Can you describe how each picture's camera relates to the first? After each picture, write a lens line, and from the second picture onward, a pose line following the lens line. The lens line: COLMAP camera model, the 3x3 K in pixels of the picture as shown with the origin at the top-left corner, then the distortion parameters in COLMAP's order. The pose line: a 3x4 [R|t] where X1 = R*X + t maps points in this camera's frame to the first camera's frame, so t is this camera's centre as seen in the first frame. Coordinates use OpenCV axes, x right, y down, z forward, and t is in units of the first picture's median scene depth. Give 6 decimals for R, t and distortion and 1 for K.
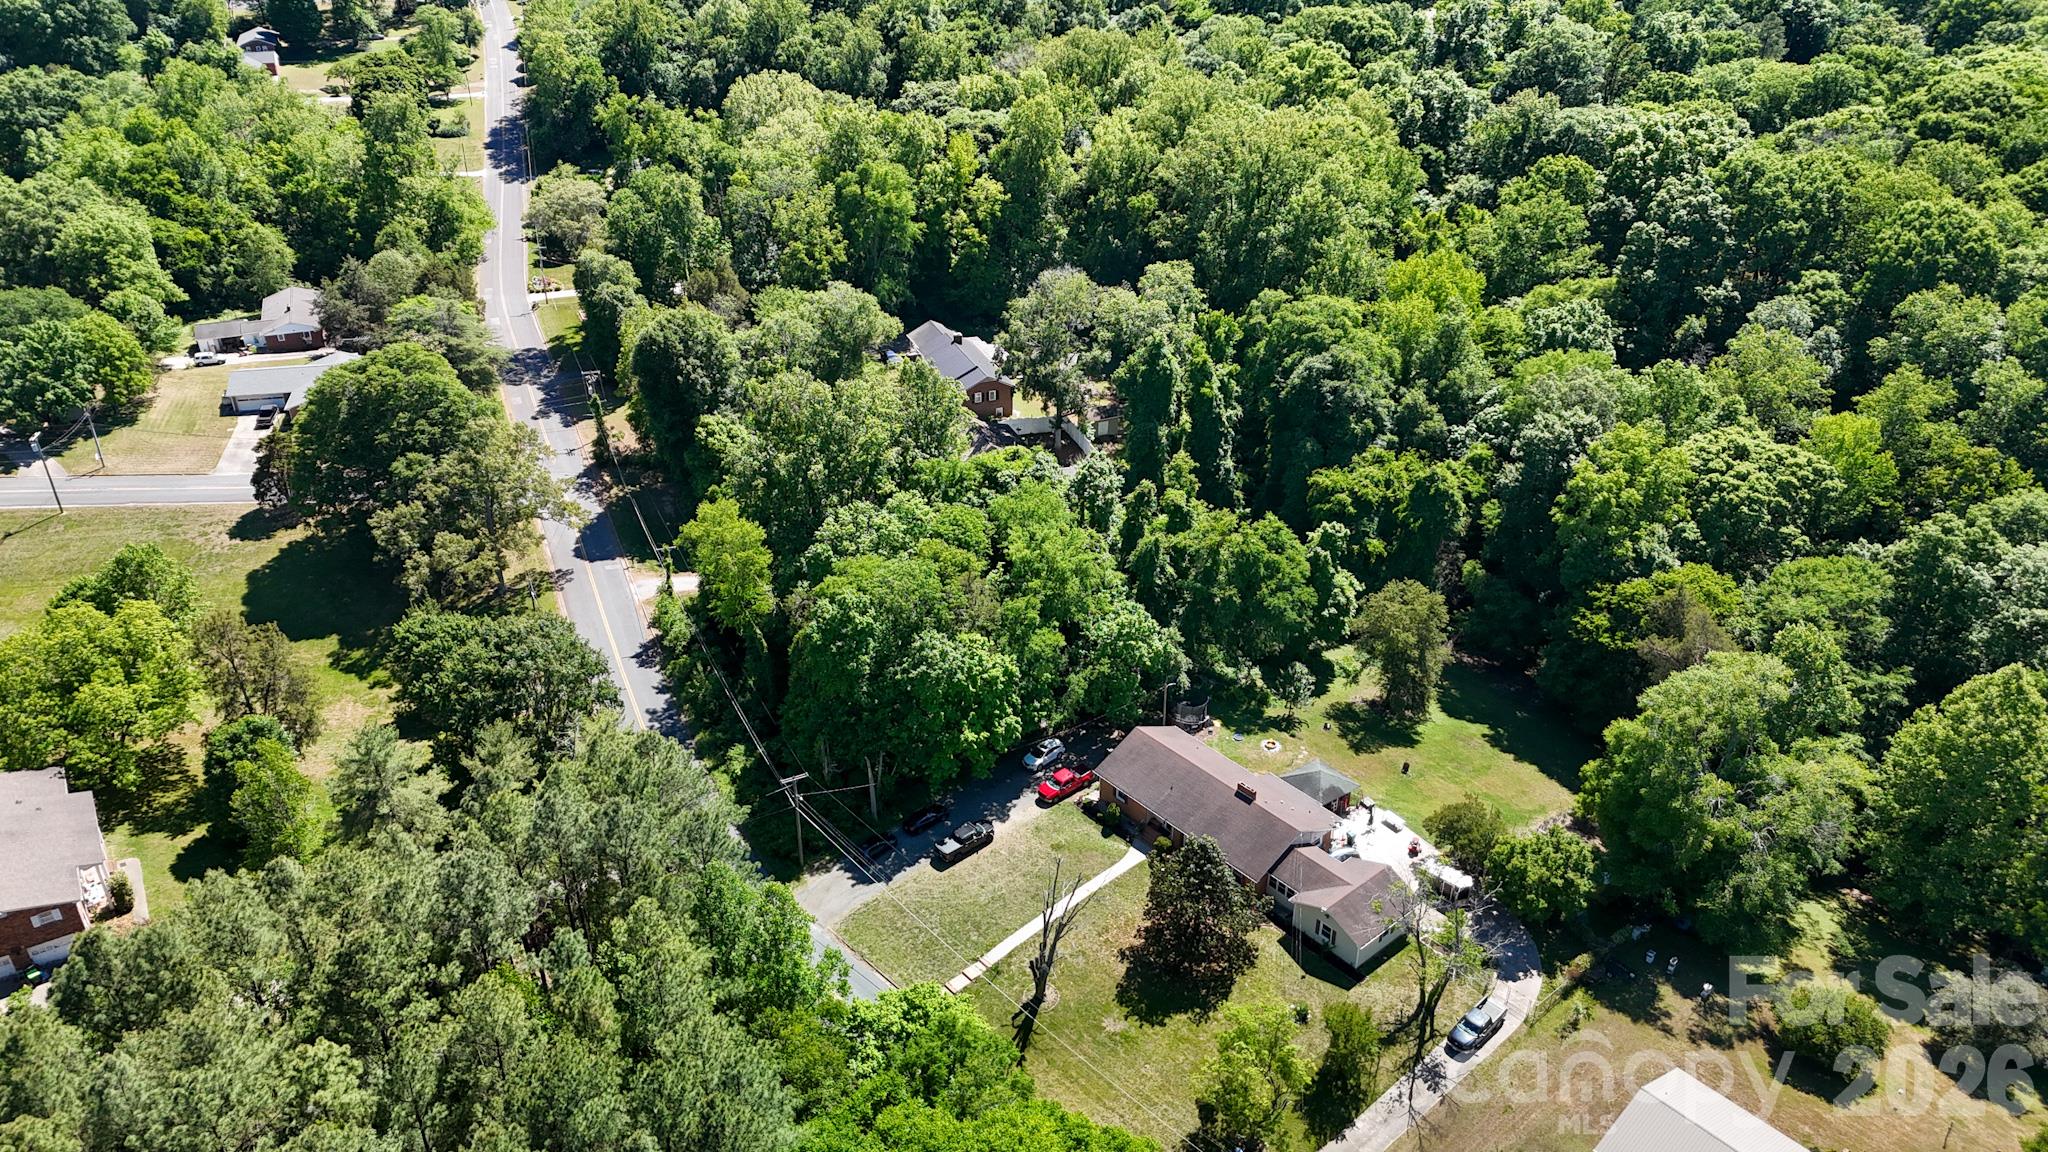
lens RADIAL K [[1487.4, 0, 1008.8], [0, 1487.4, 568.0], [0, 0, 1]] dist [0.072237, -0.070017]
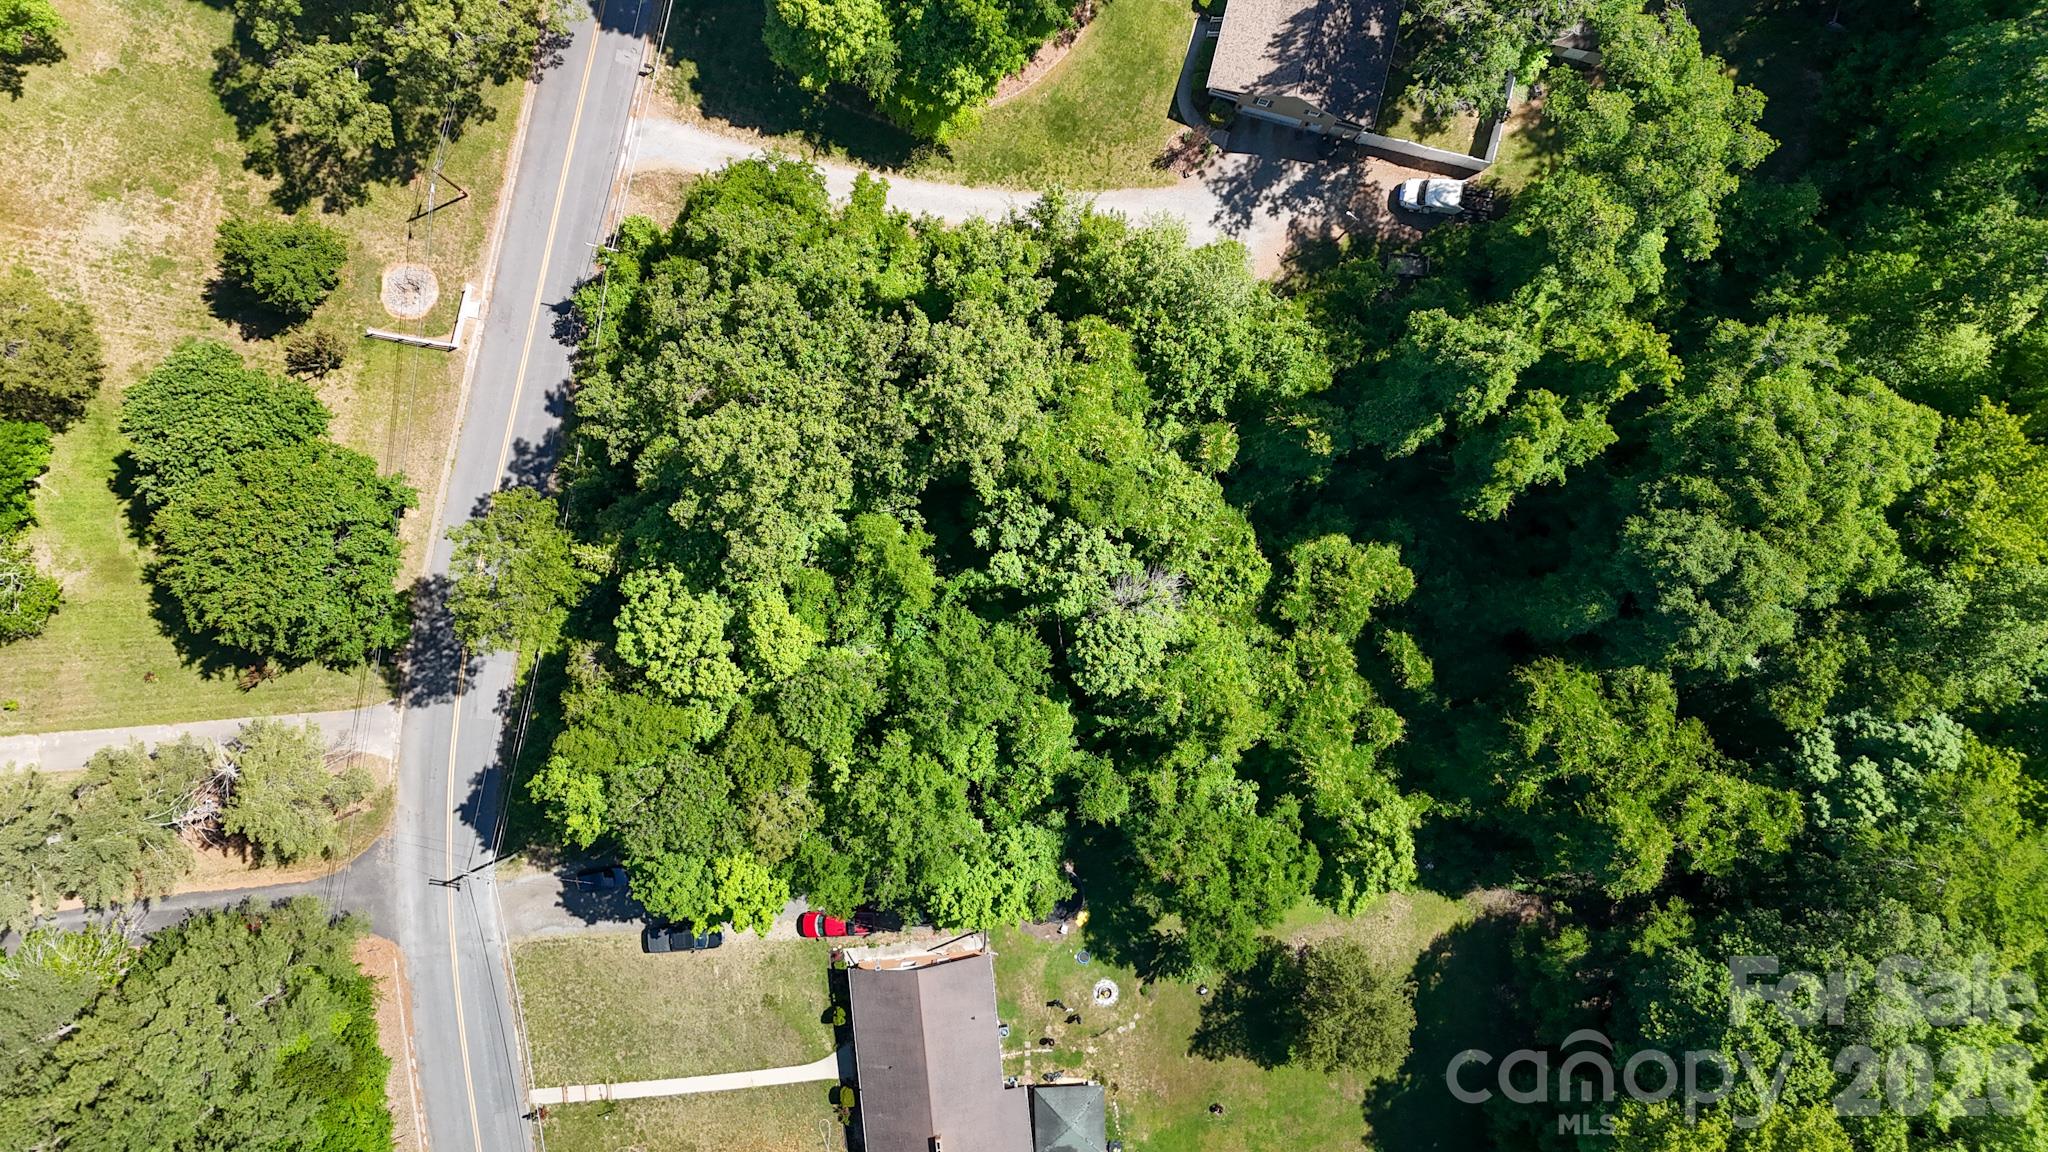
lens RADIAL K [[1506.7, 0, 1008.9], [0, 1506.7, 575.3], [0, 0, 1]] dist [0.024952, -0.002623]
pose [[0.817585, 0.575776, 0.006049, 0.000161], [-0.292095, 0.405666, 0.866092, -0.559833], [0.496221, -0.709871, 0.499848, 0.617413]]
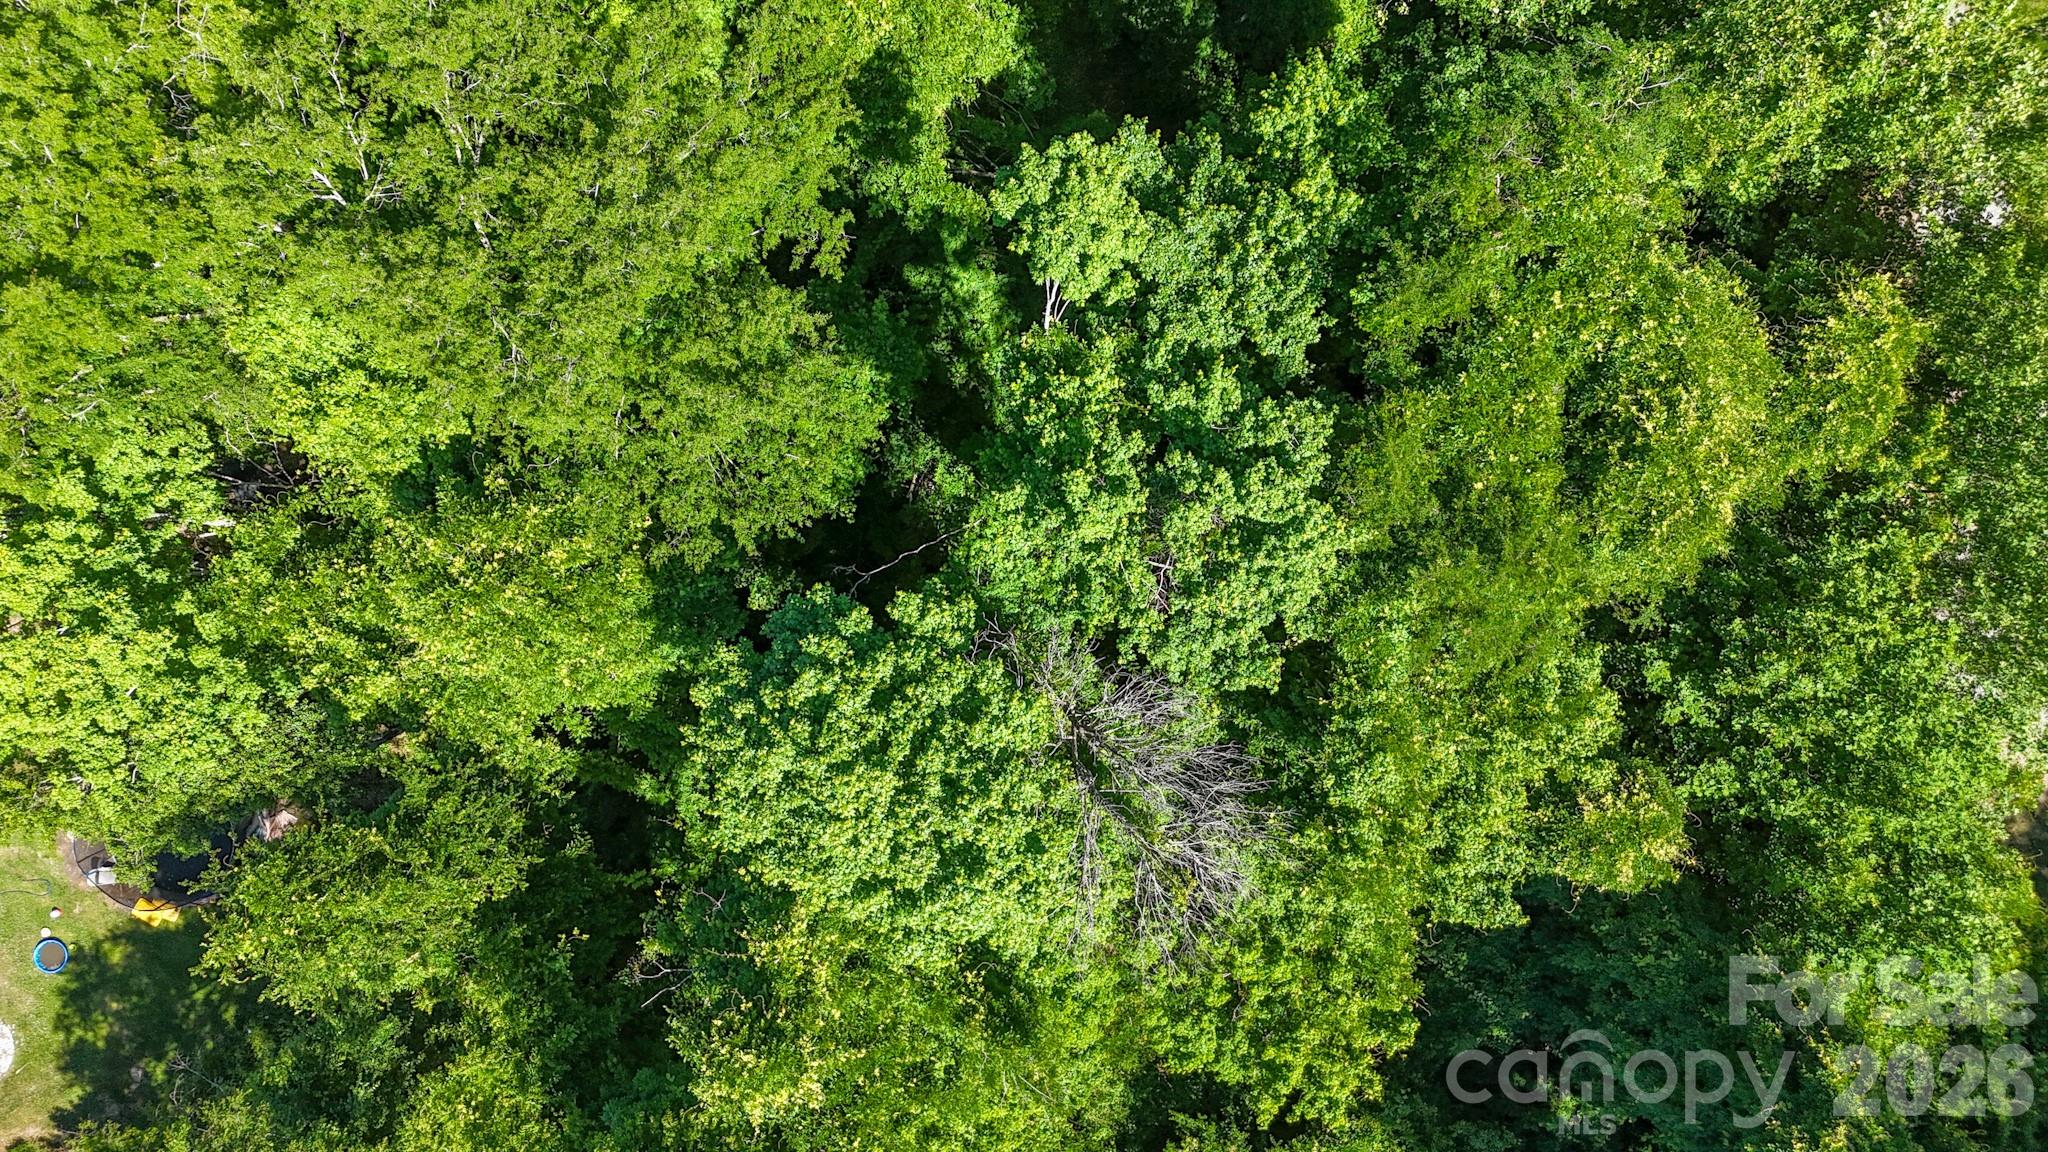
lens RADIAL K [[1487.4, 0, 1008.8], [0, 1487.4, 568.0], [0, 0, 1]] dist [0.072237, -0.070017]
pose [[-0.265992, 0.963831, 0.016666, 0.030561], [-0.476932, -0.146606, 0.866627, -0.175247], [0.837726, 0.222567, 0.498678, 0.845856]]
